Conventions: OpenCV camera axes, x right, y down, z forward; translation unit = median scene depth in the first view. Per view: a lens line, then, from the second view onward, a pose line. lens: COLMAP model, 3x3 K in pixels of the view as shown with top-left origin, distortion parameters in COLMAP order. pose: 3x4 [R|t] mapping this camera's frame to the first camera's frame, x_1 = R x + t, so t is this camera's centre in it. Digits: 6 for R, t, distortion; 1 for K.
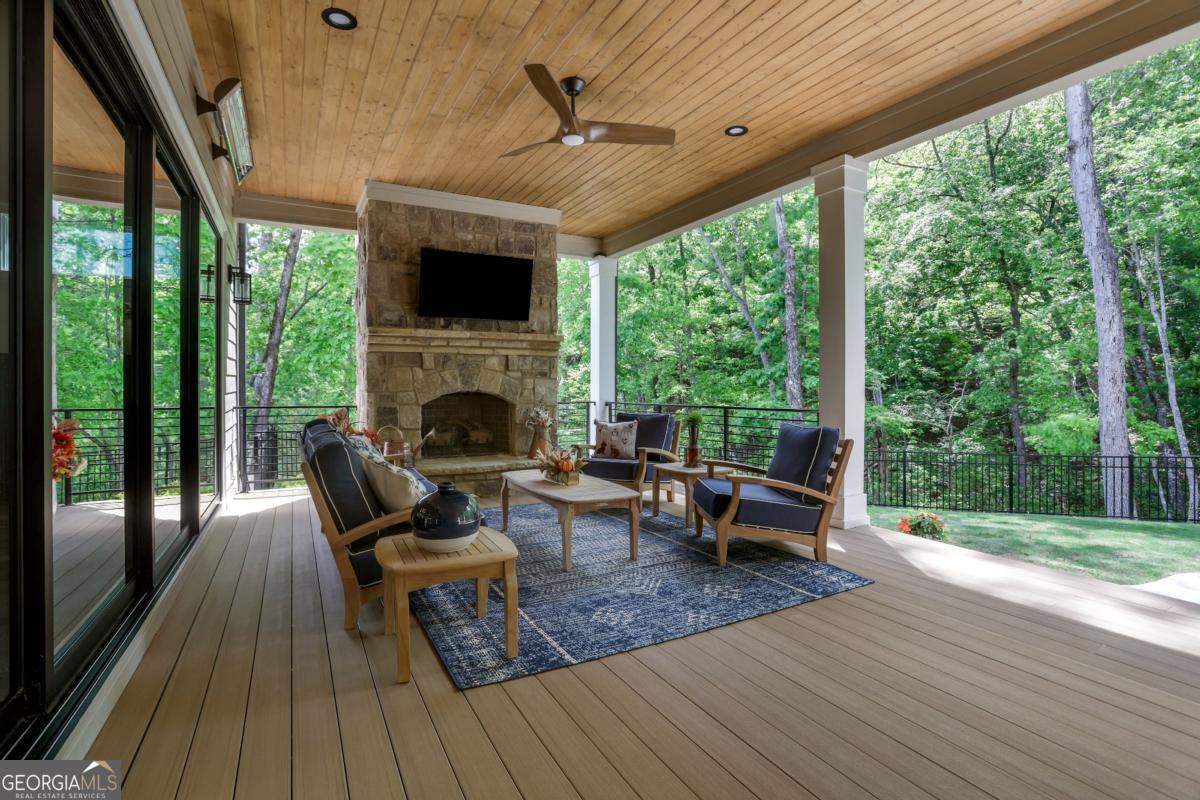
lens RADIAL K [[556.8, 0, 594.0], [0, 556.8, 392.0], [0, 0, 1]] dist [-0.085444, 0.035450]
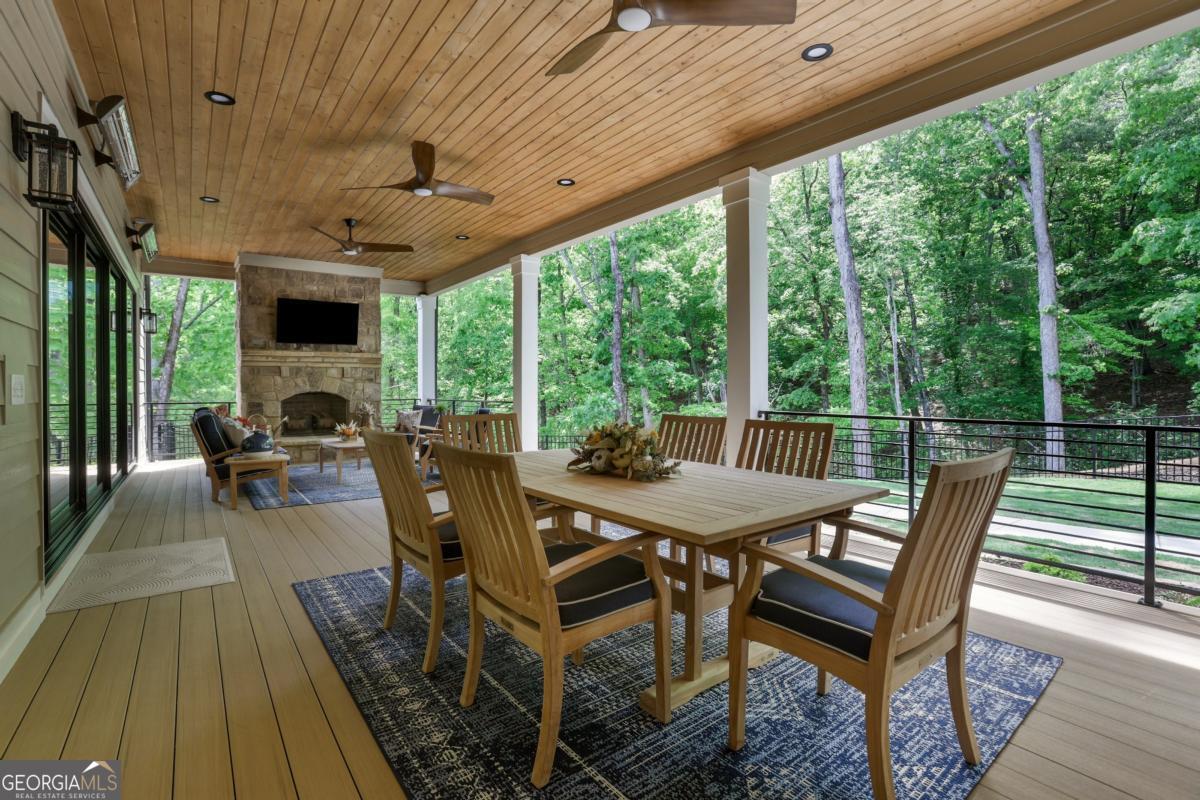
lens RADIAL K [[556.8, 0, 594.0], [0, 556.8, 392.0], [0, 0, 1]] dist [-0.085444, 0.035450]
pose [[0.990542, -0.005146, 0.137117, 0.337102], [0.005644, 0.999979, -0.003245, 0.008941], [-0.137097, 0.003989, 0.990550, -0.592866]]
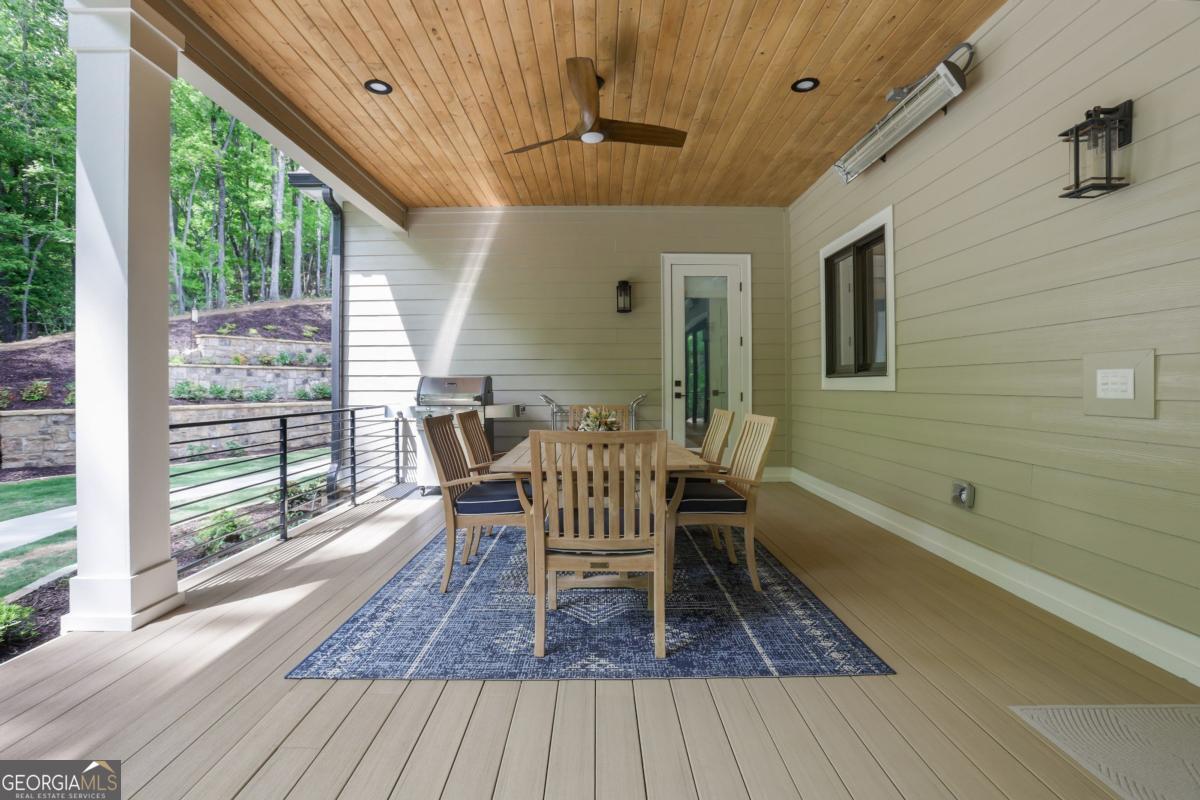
lens RADIAL K [[556.8, 0, 594.0], [0, 556.8, 392.0], [0, 0, 1]] dist [-0.085444, 0.035450]
pose [[-0.872971, 0.000012, 0.487772, 0.111126], [0.010066, 0.999787, 0.017992, -0.002625], [-0.487668, 0.020616, -0.872786, 0.401885]]
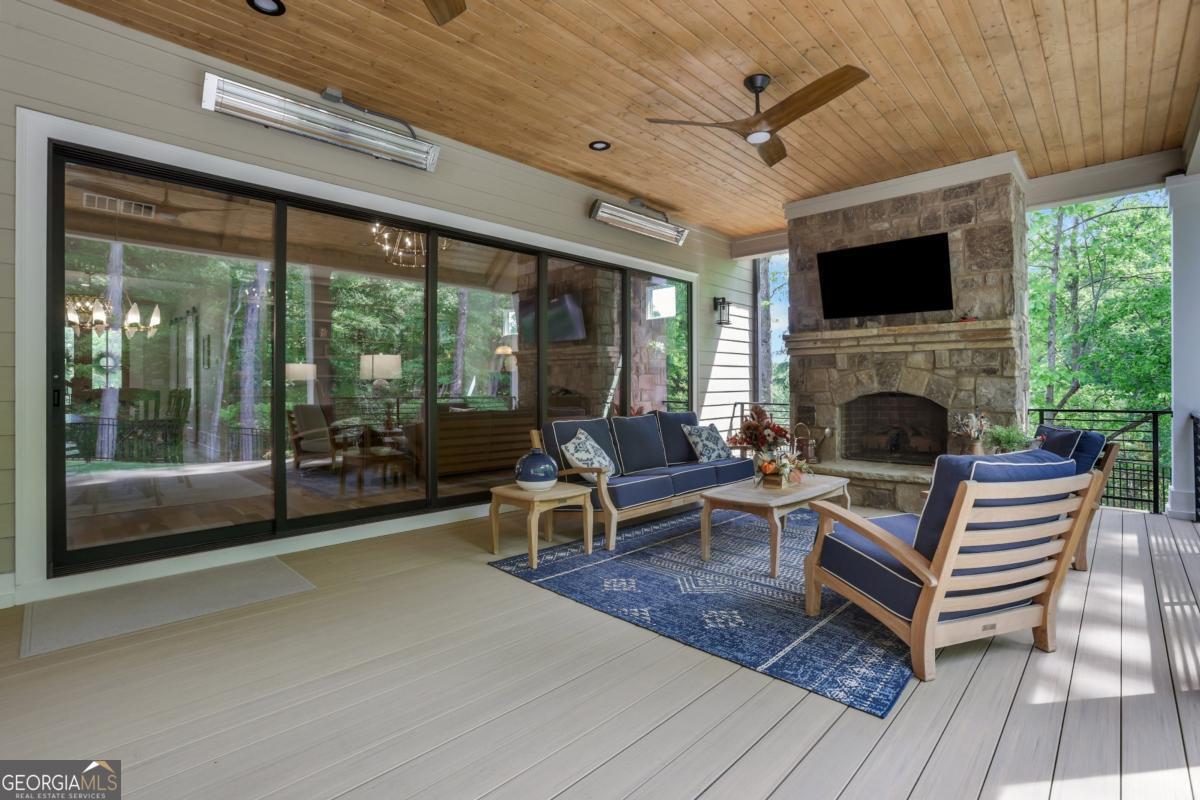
lens RADIAL K [[556.8, 0, 594.0], [0, 556.8, 392.0], [0, 0, 1]] dist [-0.085444, 0.035450]
pose [[0.286810, 0.008043, -0.957954, 0.537334], [-0.009596, 0.999939, 0.005522, -0.002300], [0.957939, 0.007609, 0.286870, 0.289283]]
